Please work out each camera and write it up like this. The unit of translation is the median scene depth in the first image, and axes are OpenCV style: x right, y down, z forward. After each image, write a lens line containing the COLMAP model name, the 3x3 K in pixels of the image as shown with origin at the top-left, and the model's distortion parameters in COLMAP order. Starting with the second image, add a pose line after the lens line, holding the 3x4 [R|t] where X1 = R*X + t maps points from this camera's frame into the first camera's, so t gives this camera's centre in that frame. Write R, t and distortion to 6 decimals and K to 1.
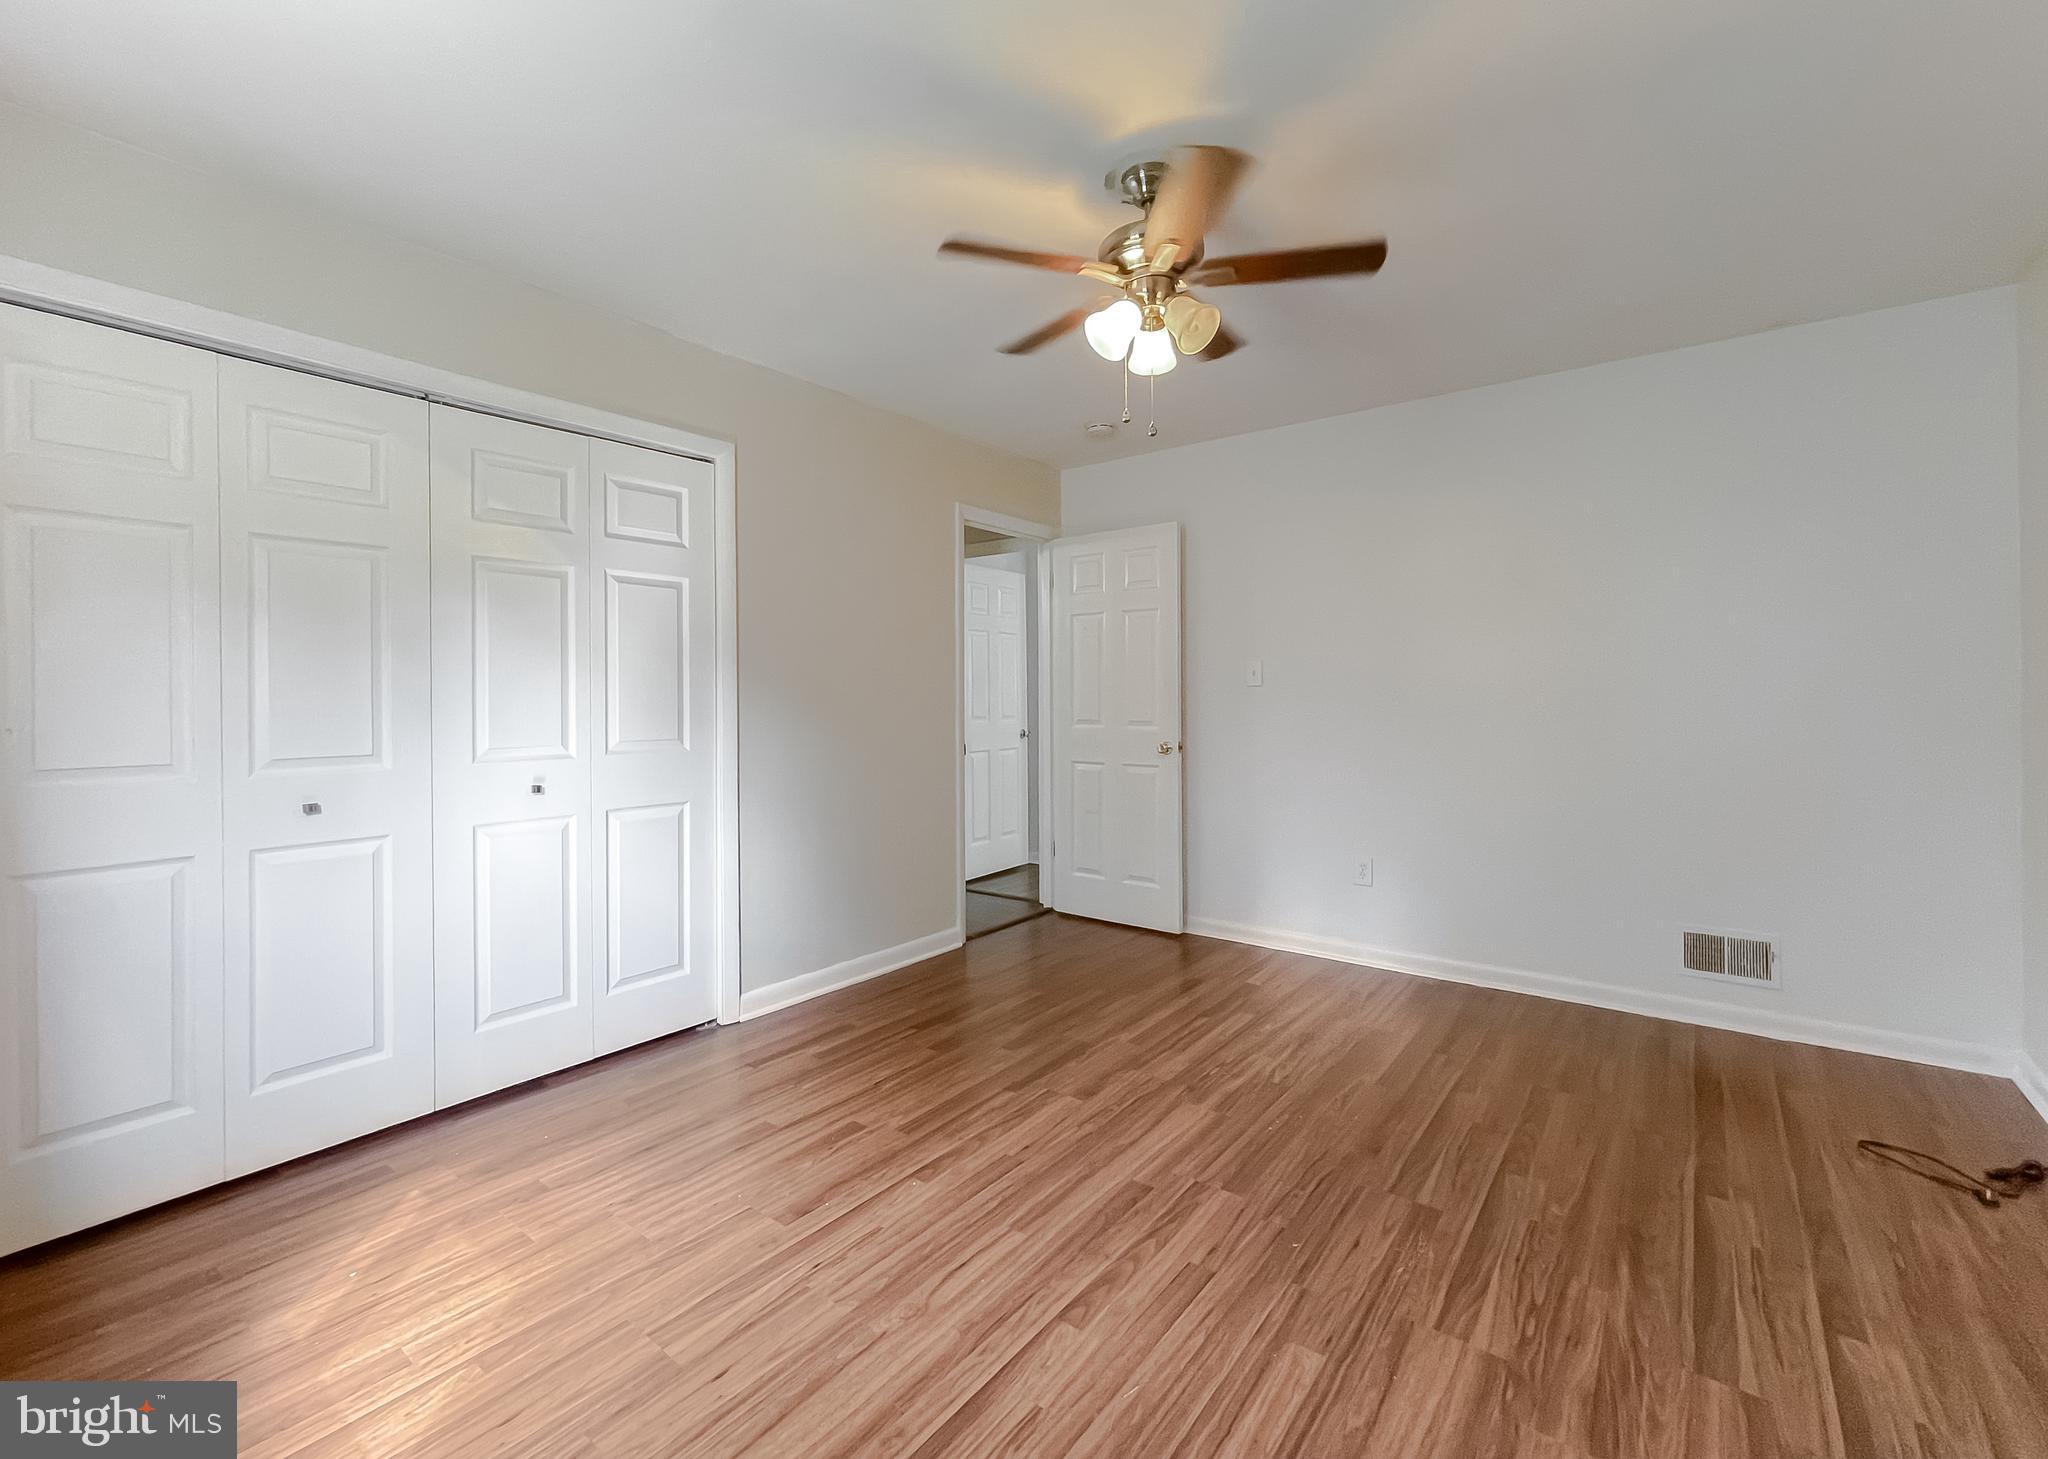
lens RADIAL K [[863.7, 0, 1024.5], [0, 863.7, 695.0], [0, 0, 1]] dist [0.001328, 0.000400]
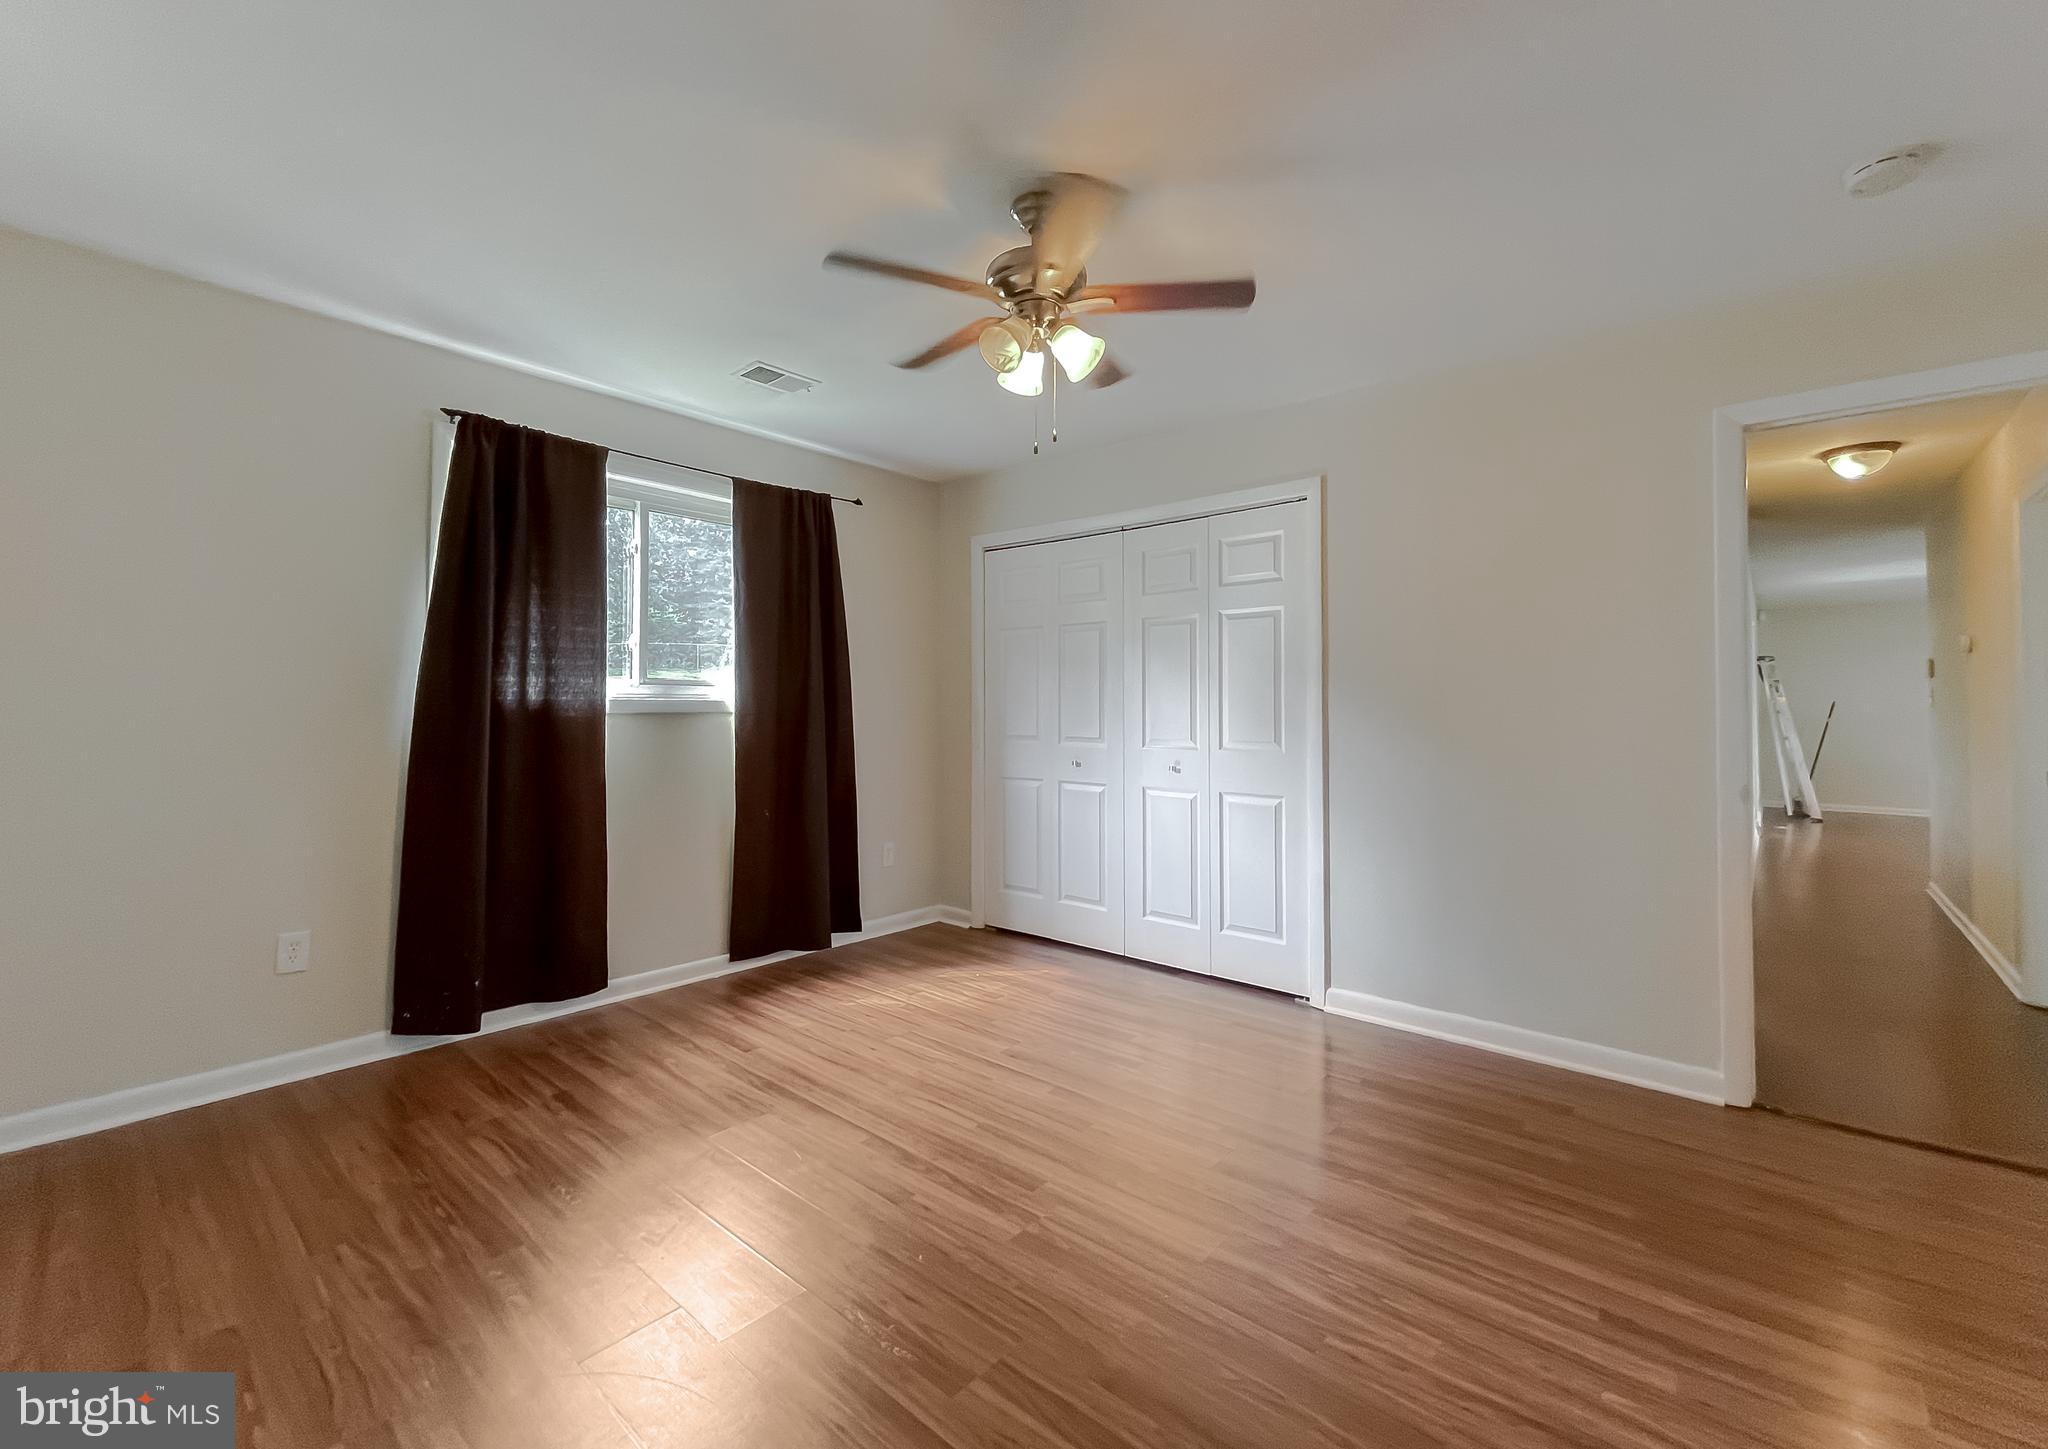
lens RADIAL K [[863.7, 0, 1024.5], [0, 863.7, 690.0], [0, 0, 1]] dist [0.001328, 0.000400]
pose [[-0.041969, -0.013908, -0.999022, 1.041852], [-0.002615, 0.999901, -0.013811, -0.005657], [0.999115, 0.002032, -0.042002, 0.917196]]
